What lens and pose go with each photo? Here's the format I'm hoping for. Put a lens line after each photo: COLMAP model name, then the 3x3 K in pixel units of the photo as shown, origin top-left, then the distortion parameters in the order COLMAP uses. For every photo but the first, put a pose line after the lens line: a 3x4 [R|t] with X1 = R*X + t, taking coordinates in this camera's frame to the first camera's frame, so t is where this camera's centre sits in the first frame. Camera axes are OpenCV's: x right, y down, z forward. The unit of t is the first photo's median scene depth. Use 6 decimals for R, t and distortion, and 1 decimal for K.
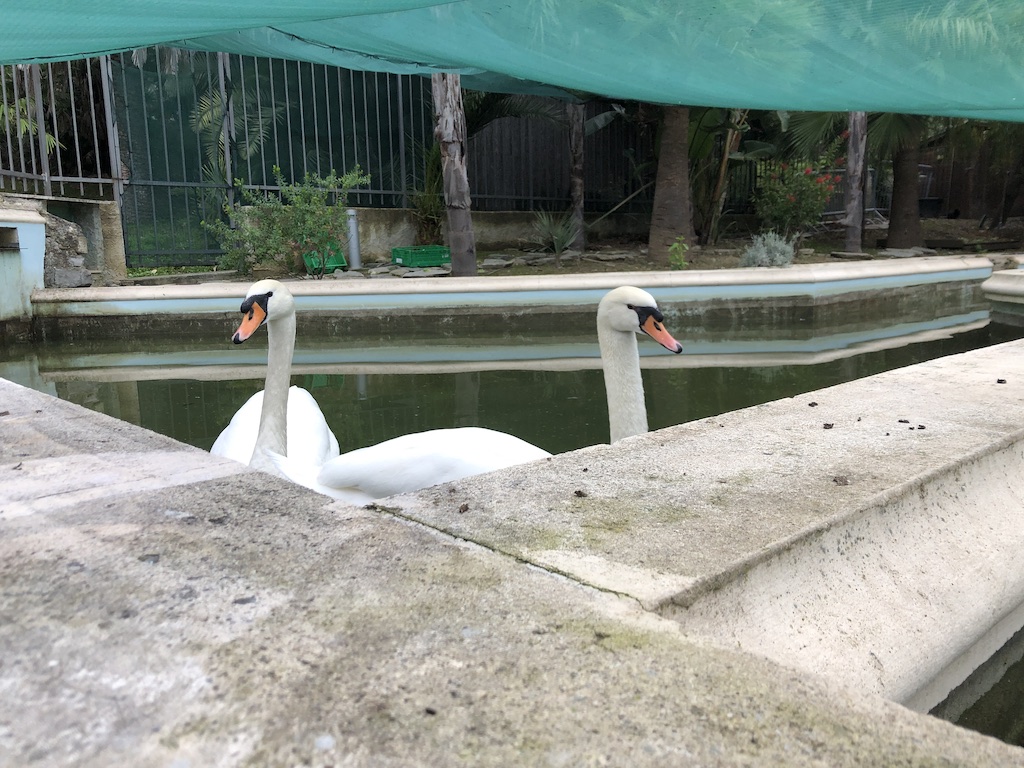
lens RADIAL K [[827.3, 0, 523.1], [0, 827.3, 403.5], [0, 0, 1]] dist [0.075907, -0.105391]
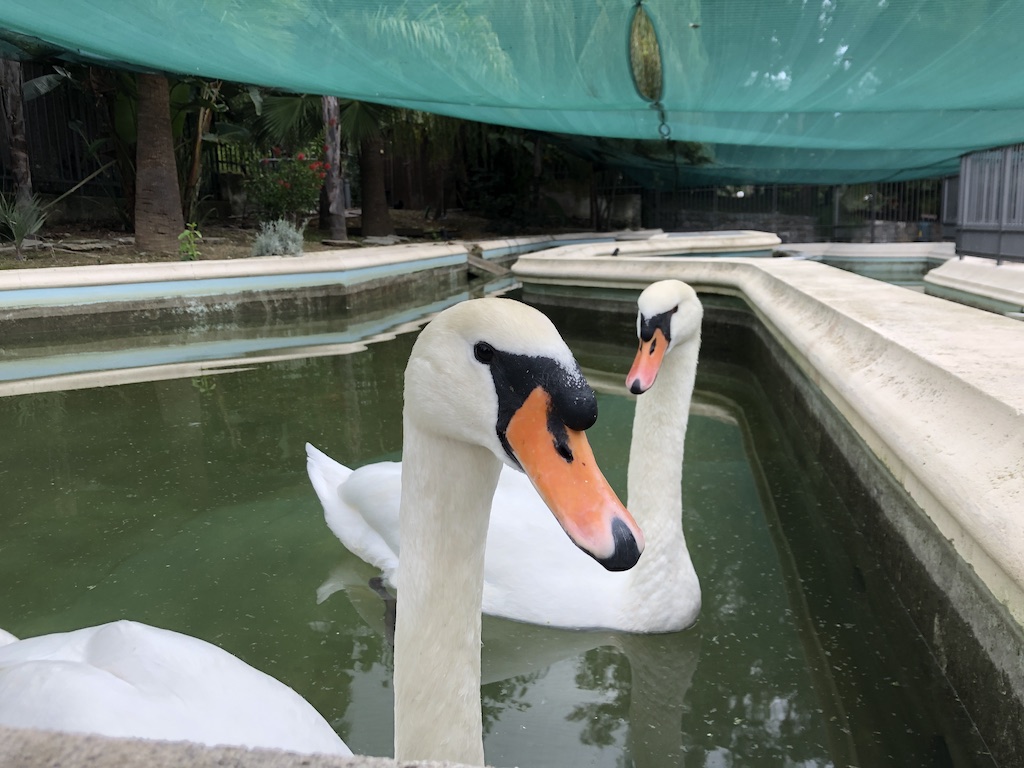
lens RADIAL K [[850.4, 0, 502.1], [0, 850.4, 384.9], [0, 0, 1]] dist [0.016185, -0.000028]
pose [[0.820150, -0.105260, 0.562383, -0.060278], [0.112429, 0.993417, 0.021974, -0.011446], [-0.560994, 0.045206, 0.826585, 0.068164]]
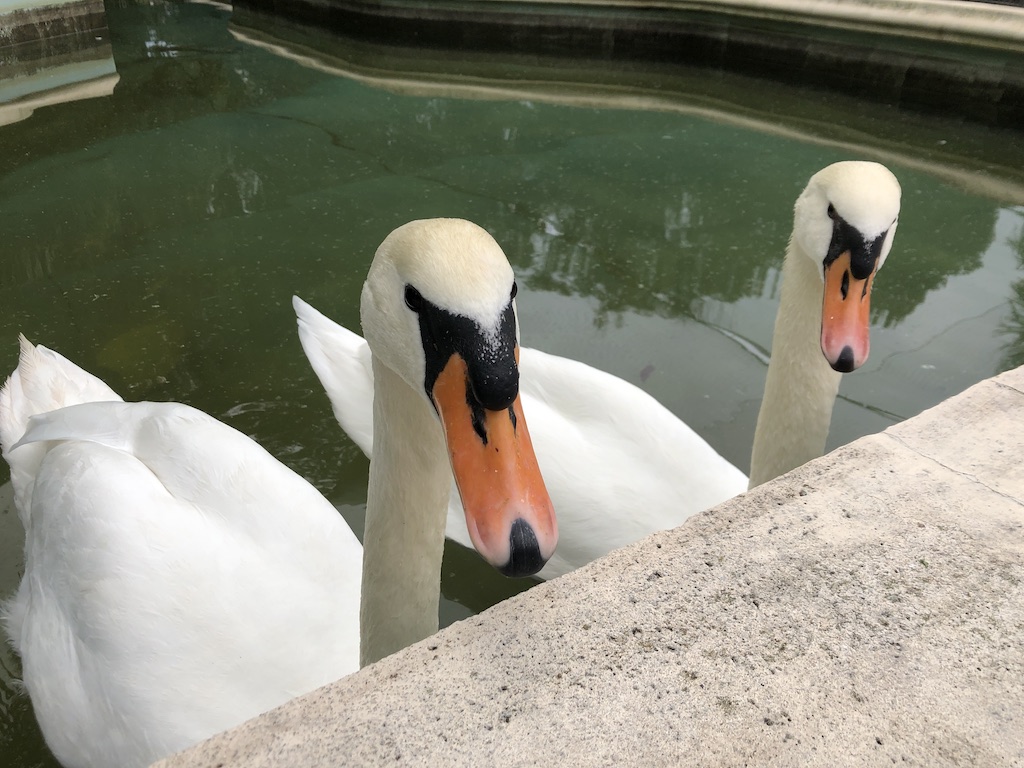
lens RADIAL K [[858.3, 0, 512.2], [0, 858.3, 391.4], [0, 0, 1]] dist [-0.000384, -0.000648]
pose [[0.183740, -0.449158, 0.874355, -0.372945], [0.145411, 0.892132, 0.427733, -0.073901], [-0.972160, 0.048549, 0.229233, 0.385879]]
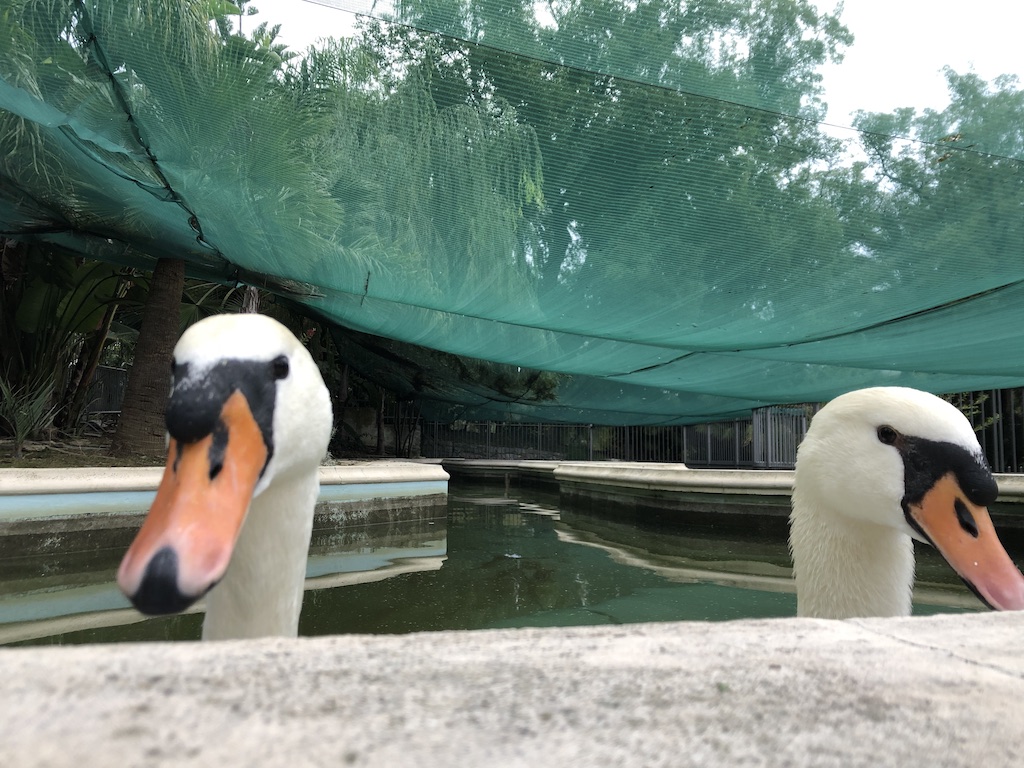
lens RADIAL K [[847.5, 0, 510.0], [0, 847.5, 386.2], [0, 0, 1]] dist [0.025844, -0.011336]
pose [[0.534824, 0.099025, 0.839141, -0.354735], [0.129066, 0.971881, -0.196950, -0.042014], [-0.835048, 0.213638, 0.507004, 0.360329]]
